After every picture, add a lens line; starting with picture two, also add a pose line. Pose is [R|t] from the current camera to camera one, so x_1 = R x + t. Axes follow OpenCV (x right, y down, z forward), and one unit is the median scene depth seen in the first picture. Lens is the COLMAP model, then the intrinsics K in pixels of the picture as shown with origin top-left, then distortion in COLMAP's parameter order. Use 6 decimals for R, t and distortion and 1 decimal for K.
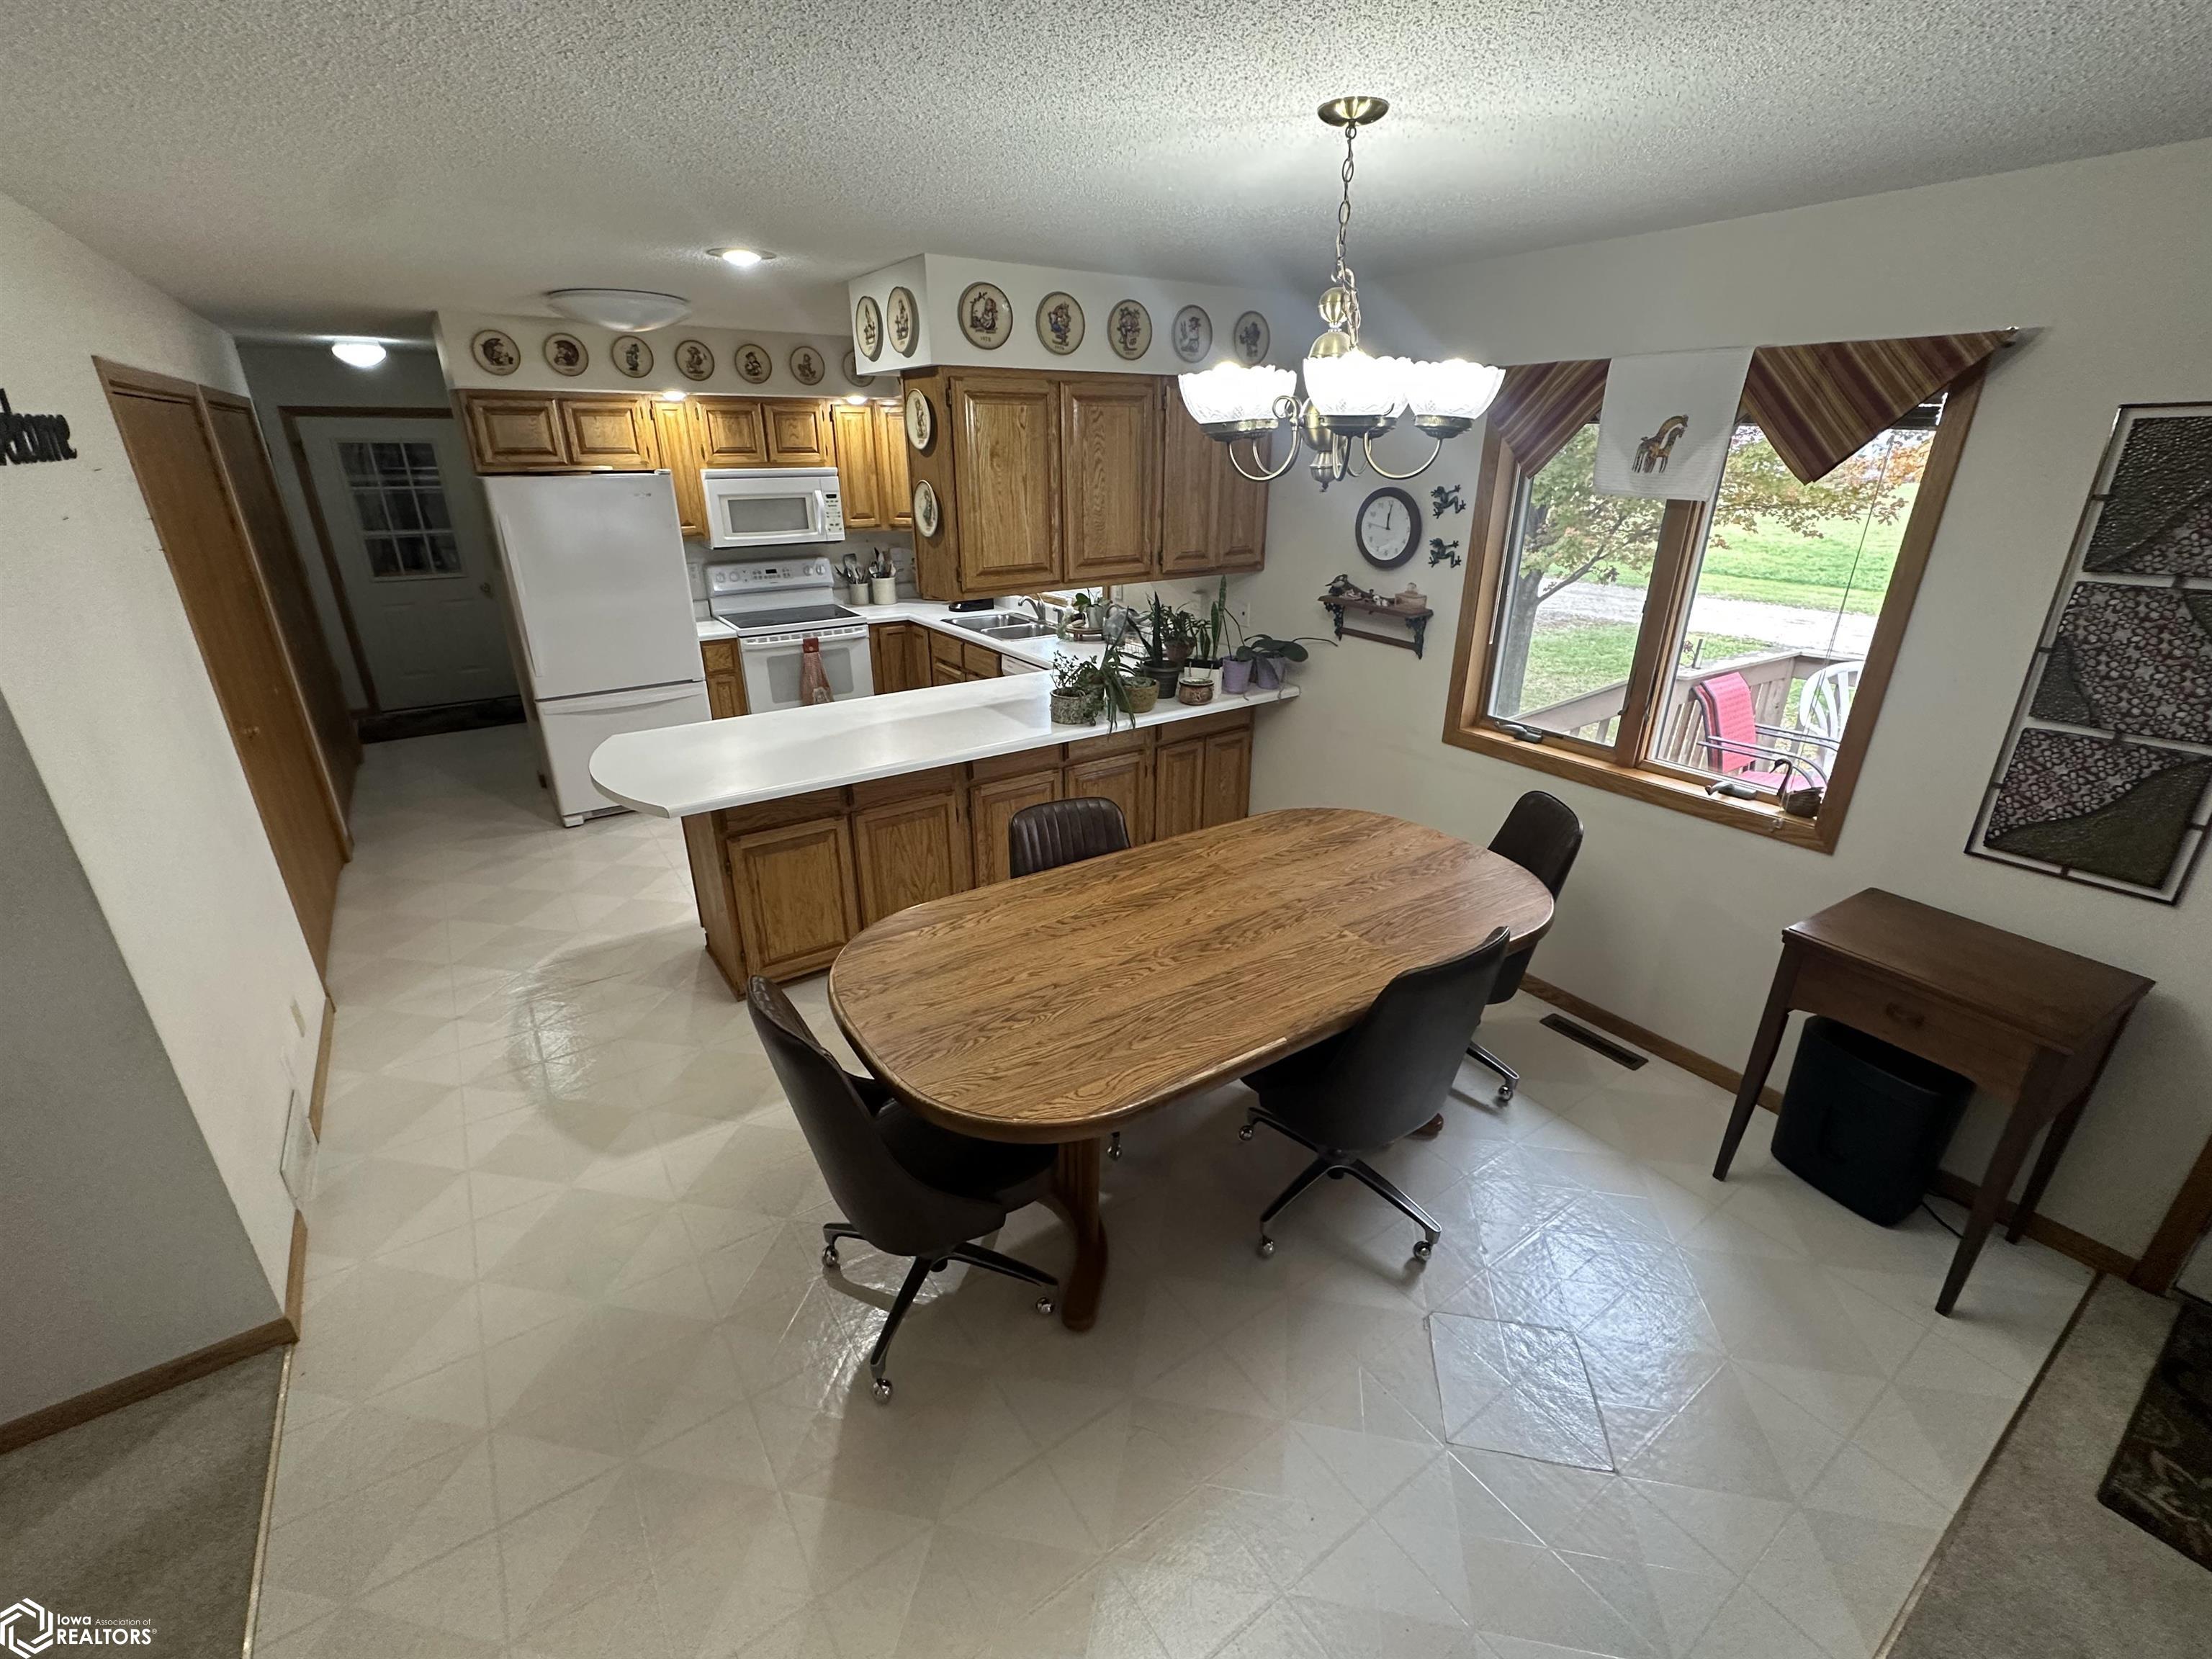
lens RADIAL K [[952.6, 0, 1110.9], [0, 952.6, 824.2], [0, 0, 1]] dist [-0.000790, -0.000471]
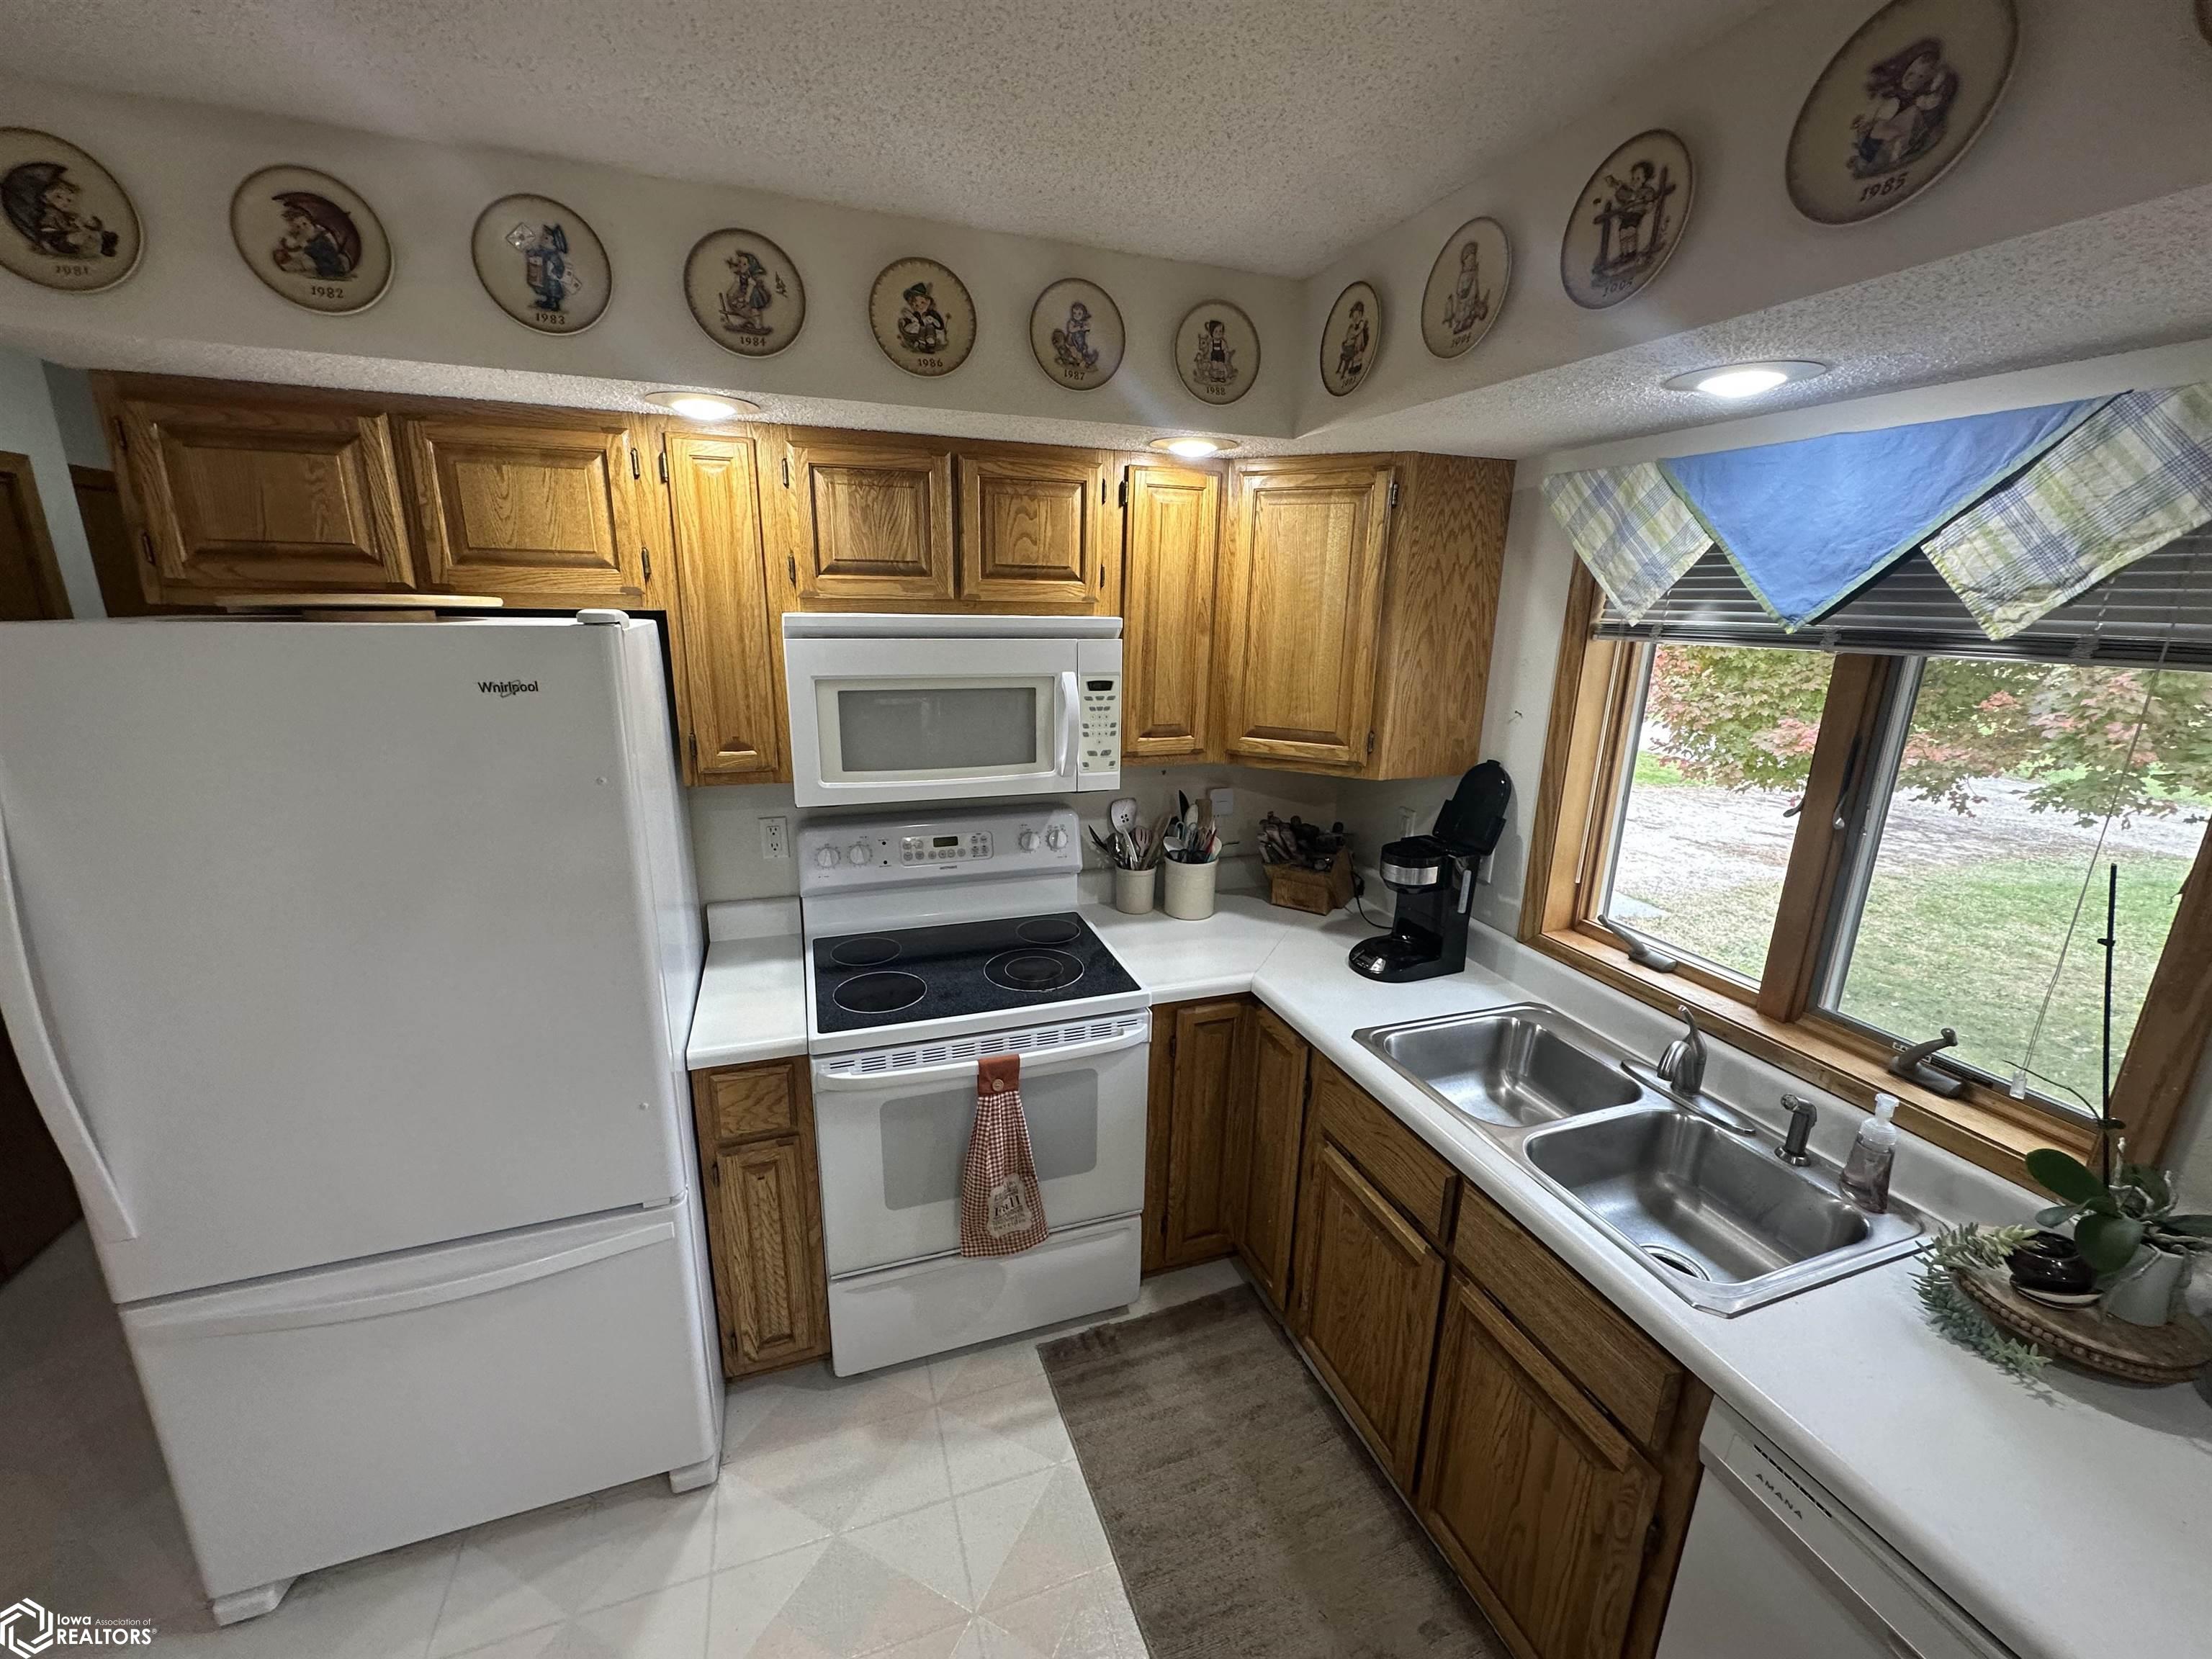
lens RADIAL K [[880.0, 0, 1106.0], [0, 880.0, 829.5], [0, 0, 1]] dist [-0.002118, -0.000349]
pose [[0.964208, 0.091005, -0.249041, -0.200789], [-0.119125, 0.987806, -0.100247, -0.257363], [0.236882, 0.126325, 0.963291, 0.677202]]
